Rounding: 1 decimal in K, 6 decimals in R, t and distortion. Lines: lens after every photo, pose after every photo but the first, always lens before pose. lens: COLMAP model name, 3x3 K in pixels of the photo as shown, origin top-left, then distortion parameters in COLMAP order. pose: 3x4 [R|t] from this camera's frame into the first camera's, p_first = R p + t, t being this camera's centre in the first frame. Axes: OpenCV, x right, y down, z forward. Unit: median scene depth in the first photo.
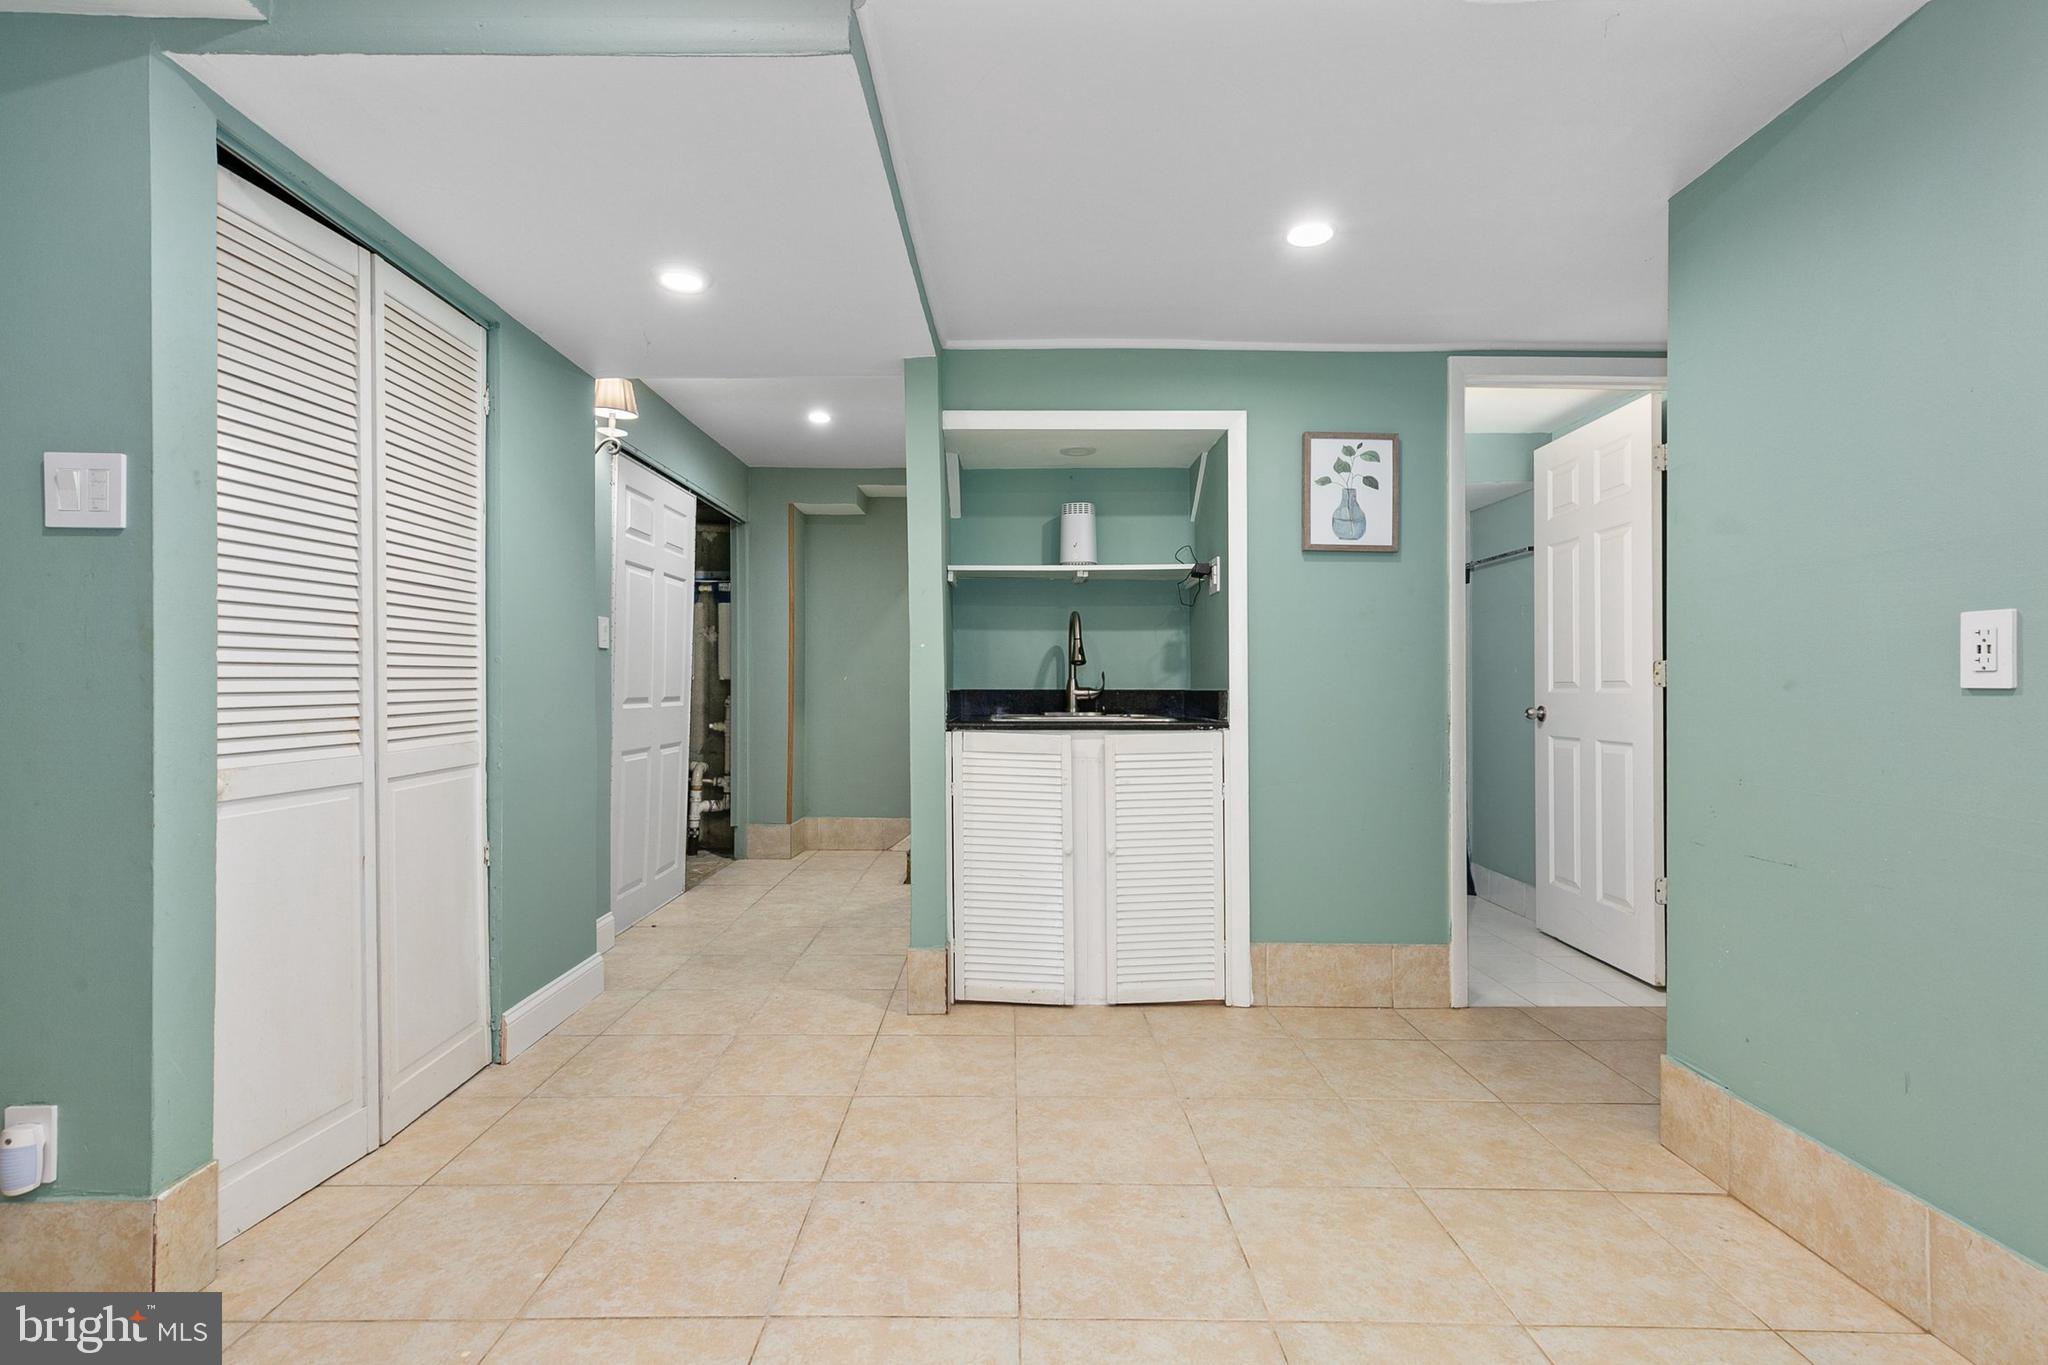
lens RADIAL K [[923.5, 0, 1018.0], [0, 923.5, 676.4], [0, 0, 1]] dist [0.008386, -0.001481]
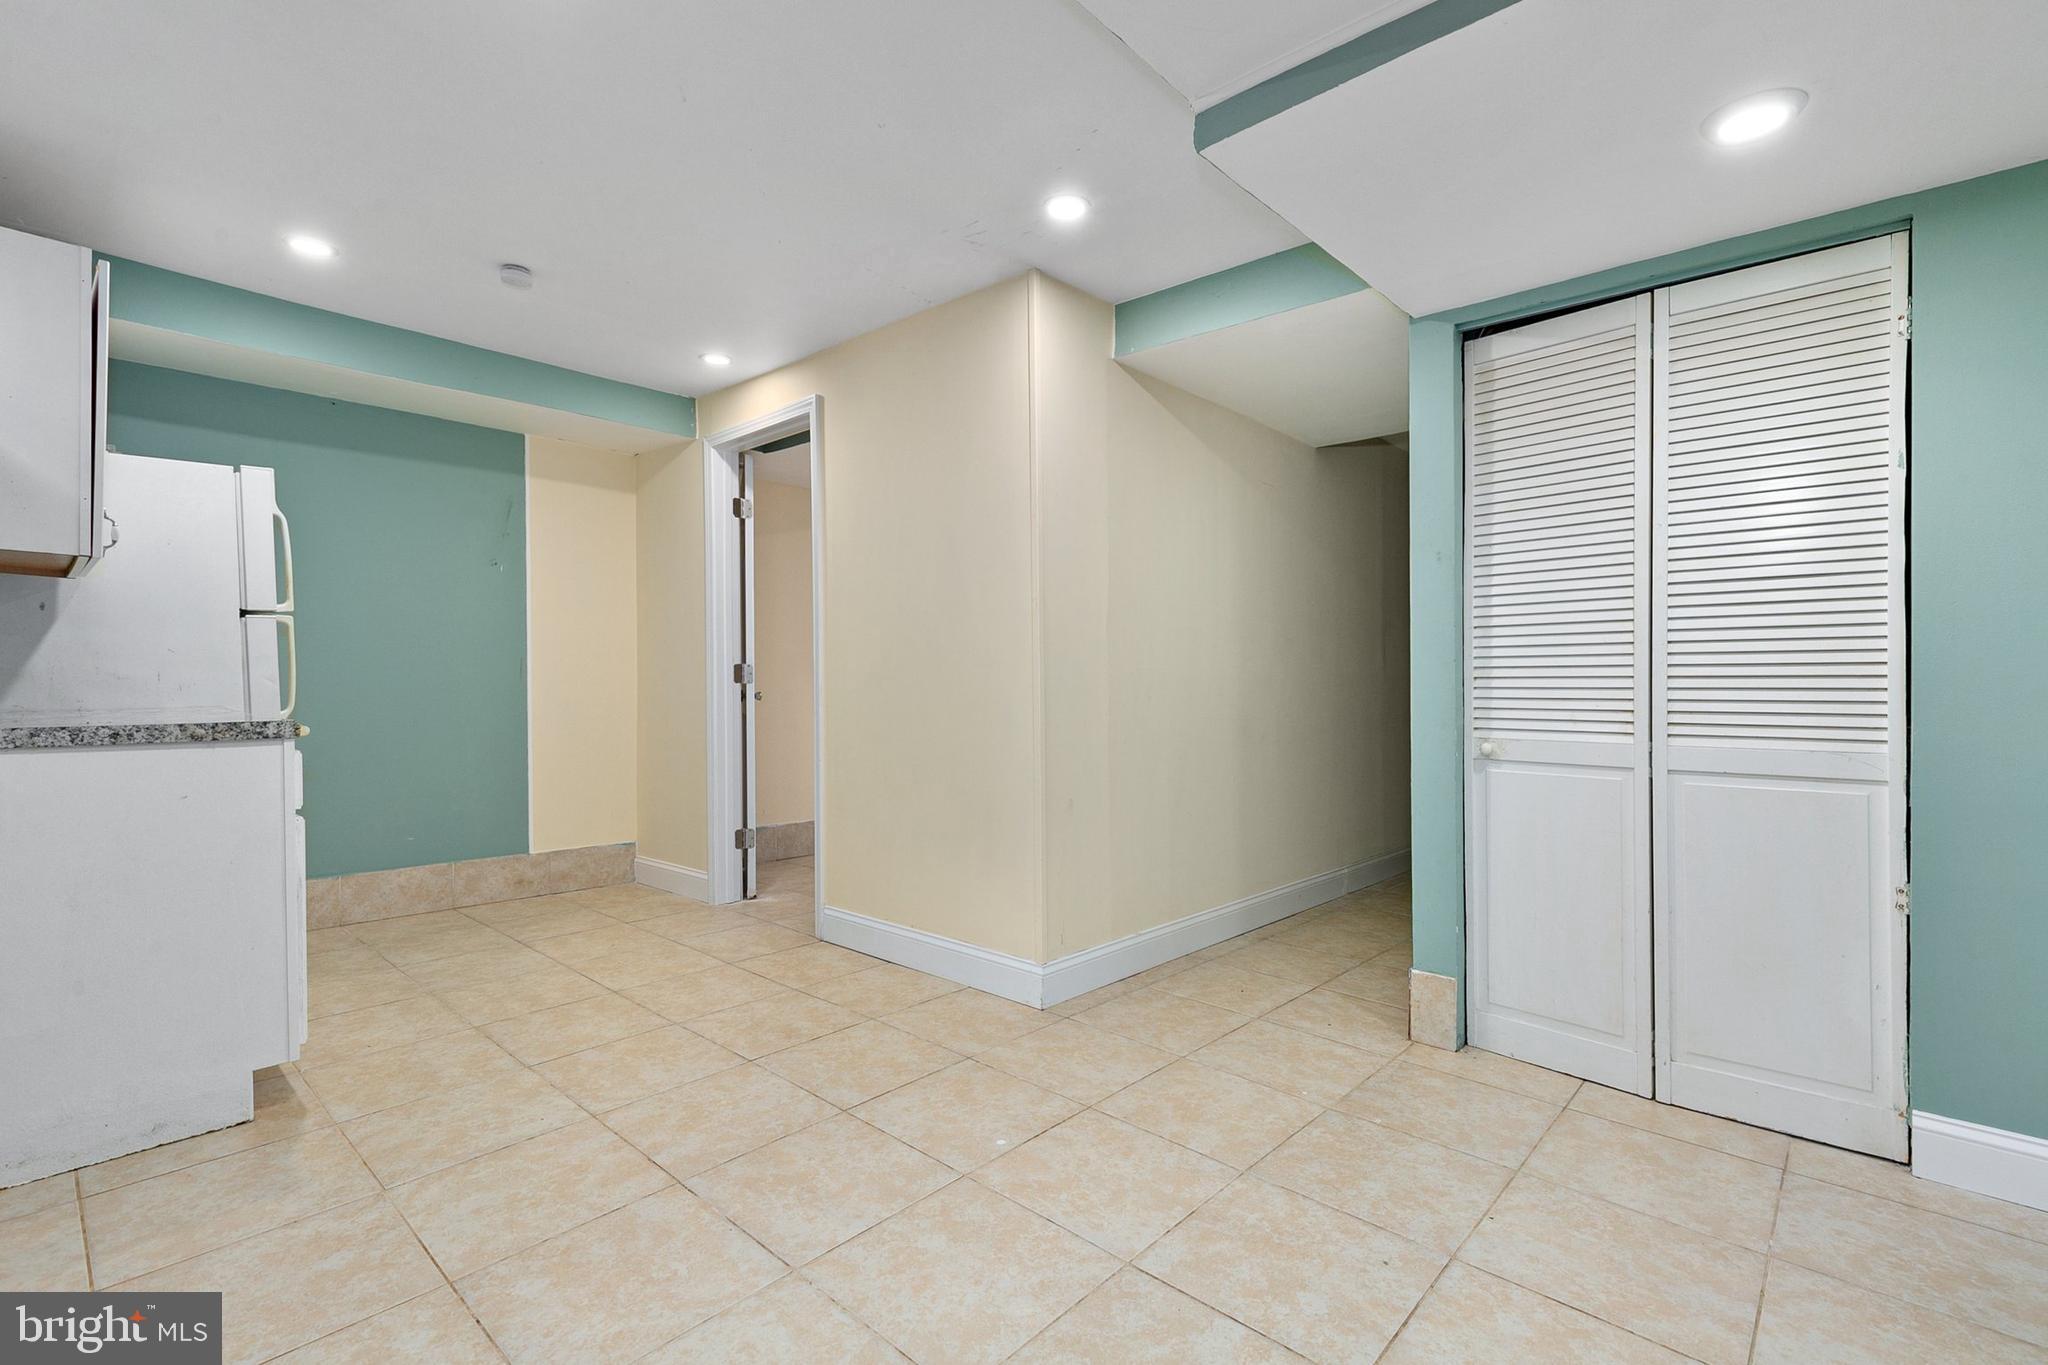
lens RADIAL K [[923.5, 0, 1020.8], [0, 923.5, 686.7], [0, 0, 1]] dist [0.008386, -0.001481]
pose [[-0.677091, 0.001248, -0.735899, 0.684349], [-0.001647, 0.999993, 0.003211, 0.011006], [0.735898, 0.003386, -0.677084, 1.268978]]
